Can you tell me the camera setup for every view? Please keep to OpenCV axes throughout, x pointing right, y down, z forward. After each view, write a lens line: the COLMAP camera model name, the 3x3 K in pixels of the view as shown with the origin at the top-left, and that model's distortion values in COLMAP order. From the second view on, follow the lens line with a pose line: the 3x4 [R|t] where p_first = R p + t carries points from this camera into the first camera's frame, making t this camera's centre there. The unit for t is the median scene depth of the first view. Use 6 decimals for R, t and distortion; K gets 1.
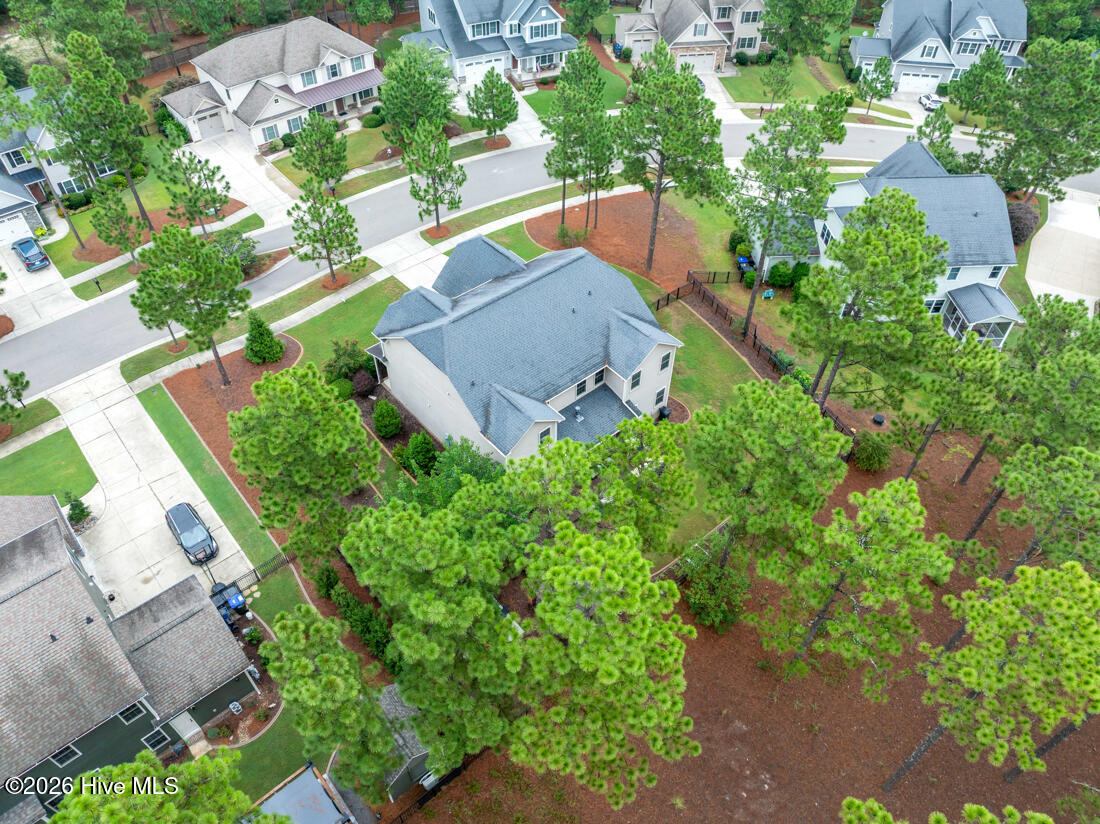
lens RADIAL K [[782.3, 0, 550.0], [0, 782.3, 412.0], [0, 0, 1]] dist [-0.062383, 0.035355]
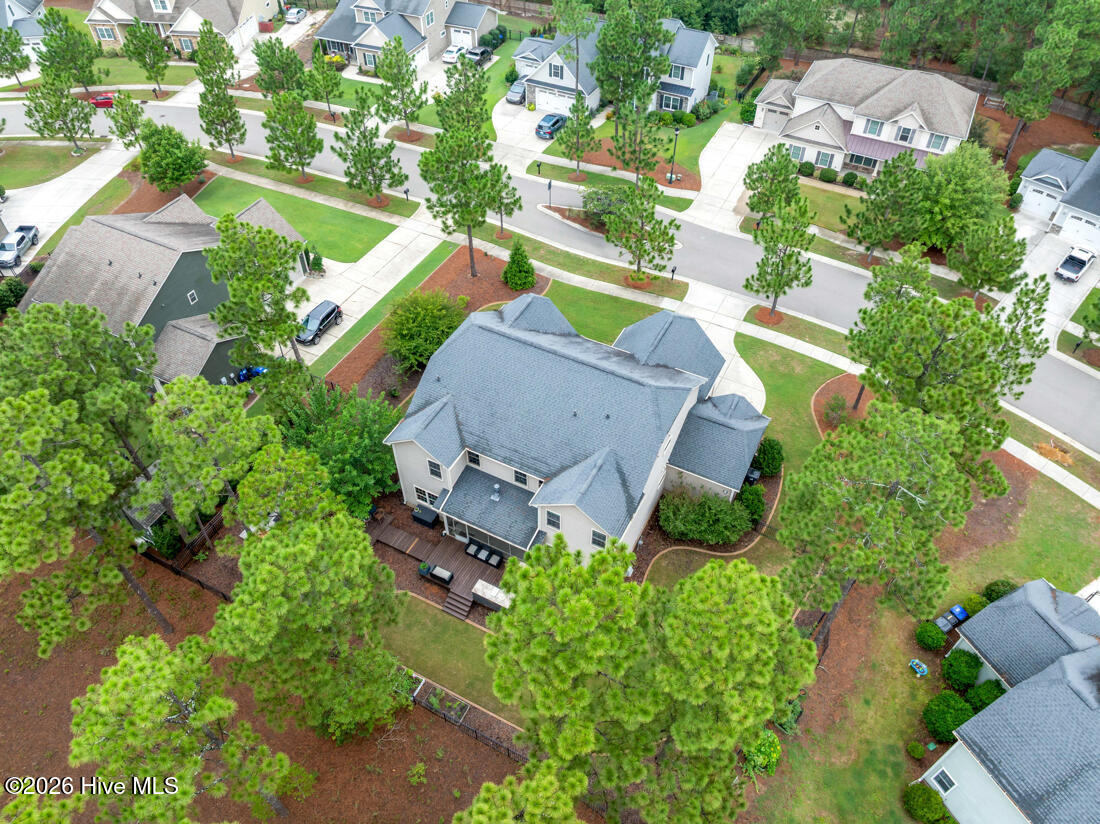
lens RADIAL K [[777.5, 0, 550.0], [0, 777.5, 412.0], [0, 0, 1]] dist [-0.054877, 0.029121]
pose [[0.369615, 0.668517, -0.645344, 0.429240], [-0.668346, 0.673776, 0.315181, -0.286546], [0.645521, 0.314818, 0.695839, 0.279012]]
